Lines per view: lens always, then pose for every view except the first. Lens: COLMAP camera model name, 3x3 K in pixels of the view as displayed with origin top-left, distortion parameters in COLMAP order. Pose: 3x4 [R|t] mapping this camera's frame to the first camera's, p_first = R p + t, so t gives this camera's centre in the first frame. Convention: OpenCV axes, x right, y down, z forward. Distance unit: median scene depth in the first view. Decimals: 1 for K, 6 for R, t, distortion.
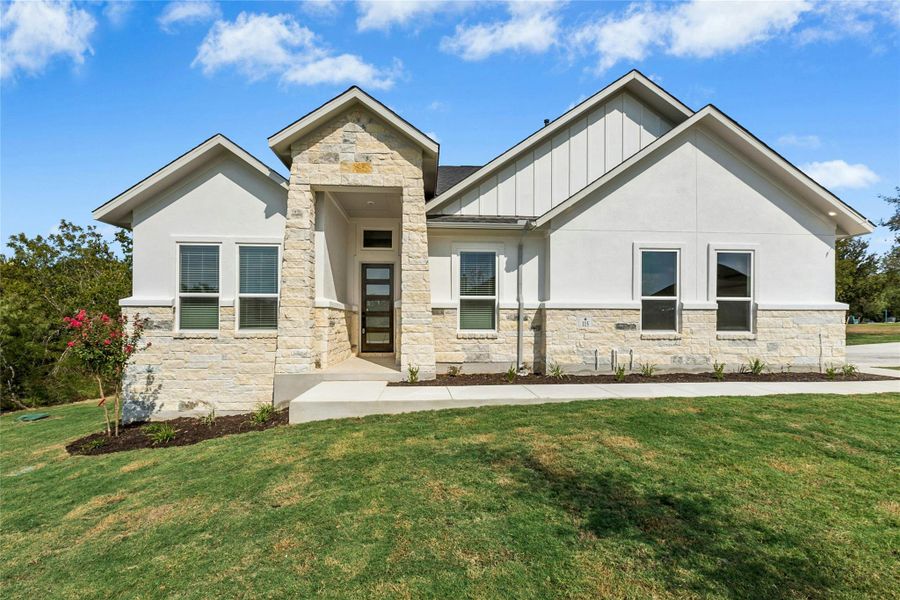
lens RADIAL K [[407.8, 0, 457.5], [0, 407.8, 316.8], [0, 0, 1]] dist [0.001282, 0.000421]
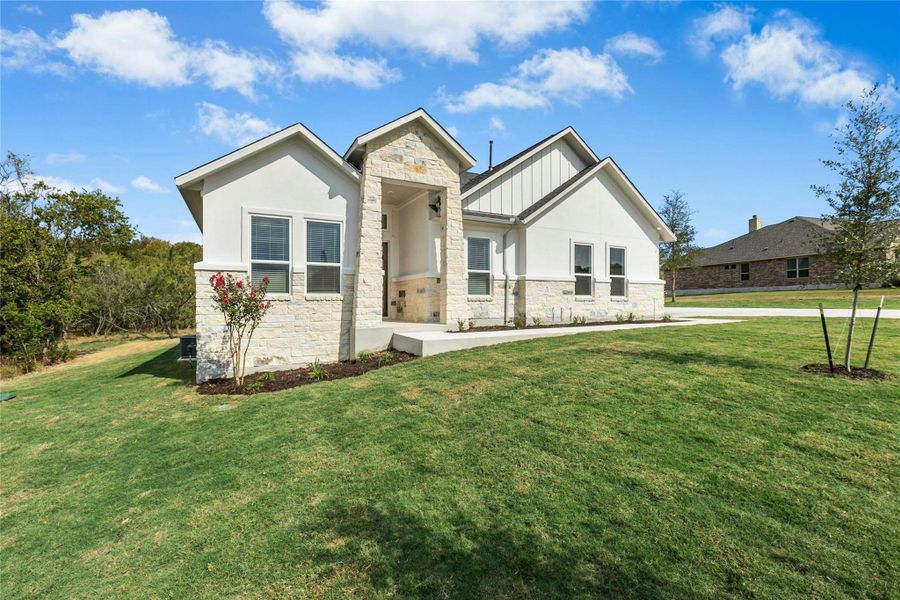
lens RADIAL K [[407.8, 0, 449.1], [0, 407.8, 299.1], [0, 0, 1]] dist [0.001282, 0.000421]
pose [[0.907746, -0.001747, 0.419516, -0.648483], [0.001117, 0.999998, 0.001747, 0.045707], [-0.419518, -0.001118, 0.907746, -0.212176]]
